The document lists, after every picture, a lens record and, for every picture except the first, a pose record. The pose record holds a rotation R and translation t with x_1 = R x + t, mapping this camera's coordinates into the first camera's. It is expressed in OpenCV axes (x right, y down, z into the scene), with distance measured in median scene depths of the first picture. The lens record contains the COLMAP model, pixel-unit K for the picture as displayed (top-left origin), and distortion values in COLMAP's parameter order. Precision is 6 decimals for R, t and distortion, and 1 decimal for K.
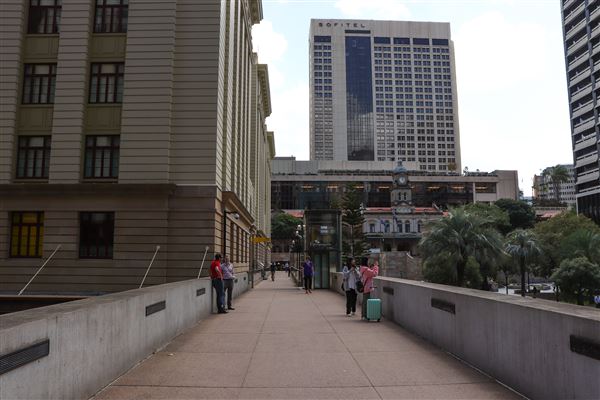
lens RADIAL K [[501.2, 0, 300.0], [0, 501.2, 200.0], [0, 0, 1]] dist [-0.171812, 0.152248]
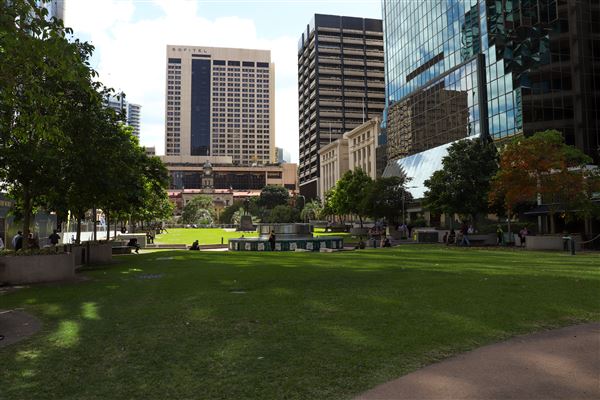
lens RADIAL K [[501.2, 0, 300.0], [0, 501.2, 200.0], [0, 0, 1]] dist [-0.171812, 0.152248]
pose [[0.981891, -0.001396, 0.189441, 0.129757], [-0.011654, 0.997634, 0.067756, -0.041903], [-0.189087, -0.068737, 0.979552, -0.411957]]
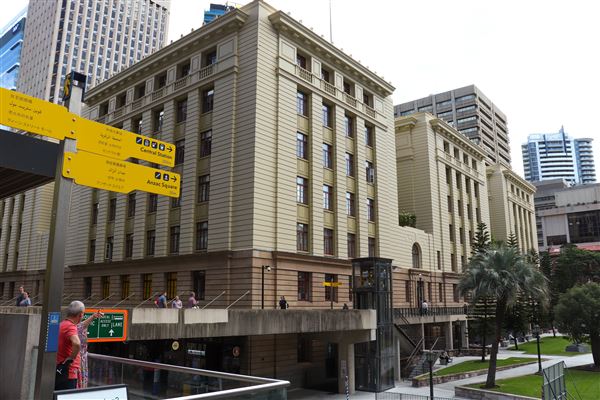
lens RADIAL K [[501.2, 0, 300.0], [0, 501.2, 200.0], [0, 0, 1]] dist [-0.171812, 0.152248]
pose [[0.757925, -0.139770, -0.637192, 0.106075], [0.082926, 0.989496, -0.118410, 0.001733], [0.647049, 0.036906, 0.761555, -0.004491]]
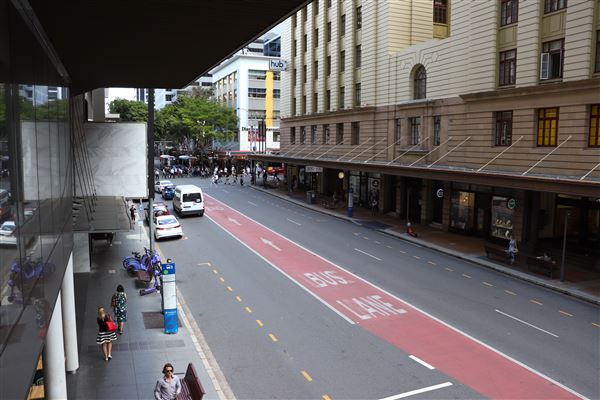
lens RADIAL K [[501.2, 0, 300.0], [0, 501.2, 200.0], [0, 0, 1]] dist [-0.171812, 0.152248]
pose [[0.342193, 0.104473, -0.933804, 0.176782], [0.110448, 0.982438, 0.150388, 0.000488], [0.933116, -0.154598, 0.324645, 0.005048]]
